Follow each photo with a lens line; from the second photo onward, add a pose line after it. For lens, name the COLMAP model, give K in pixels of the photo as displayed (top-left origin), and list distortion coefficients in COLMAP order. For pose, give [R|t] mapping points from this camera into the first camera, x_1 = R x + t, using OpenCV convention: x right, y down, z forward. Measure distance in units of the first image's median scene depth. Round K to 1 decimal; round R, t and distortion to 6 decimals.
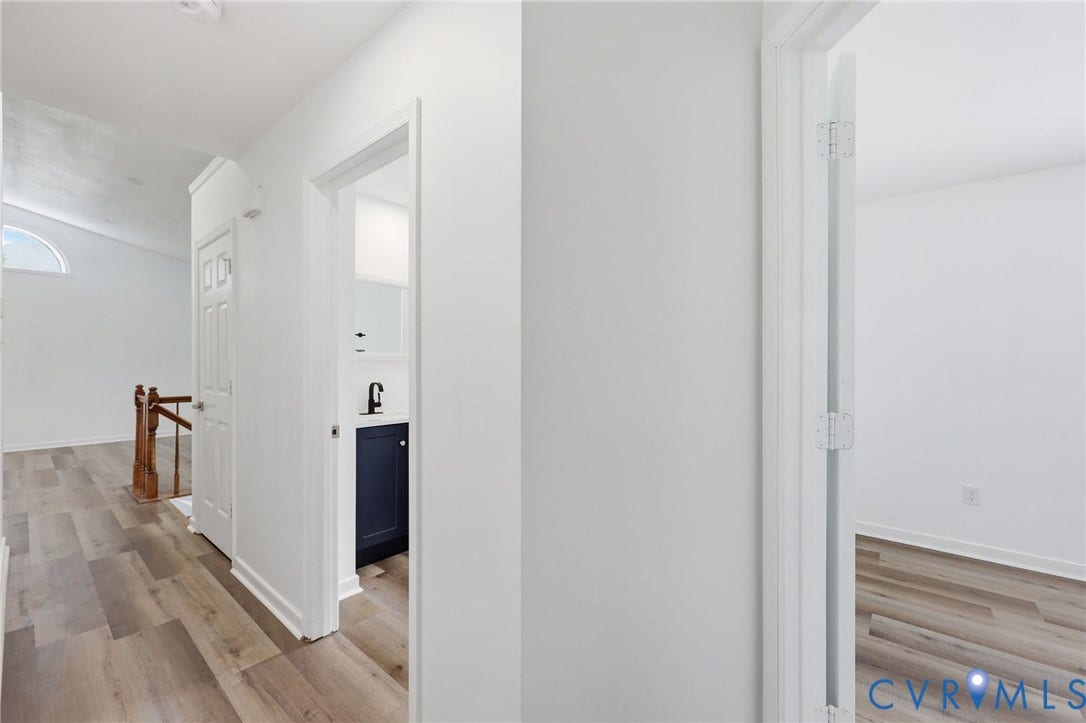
lens RADIAL K [[437.4, 0, 540.5], [0, 437.4, 362.9], [0, 0, 1]] dist [-0.000250, -0.000023]
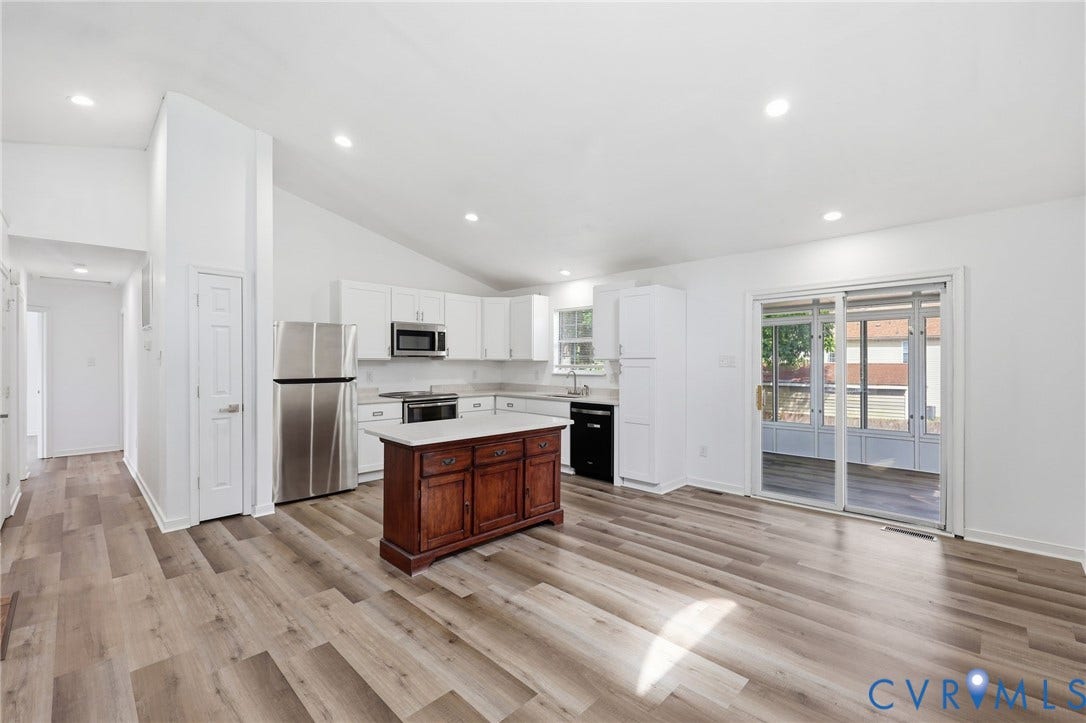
lens RADIAL K [[461.4, 0, 543.0], [0, 461.4, 361.5], [0, 0, 1]] dist [0.000325, 0.000087]
pose [[-0.997021, -0.004274, 0.077015, -2.244860], [-0.004045, 0.999987, 0.003140, -0.044240], [-0.077027, 0.002819, -0.997025, 2.078046]]
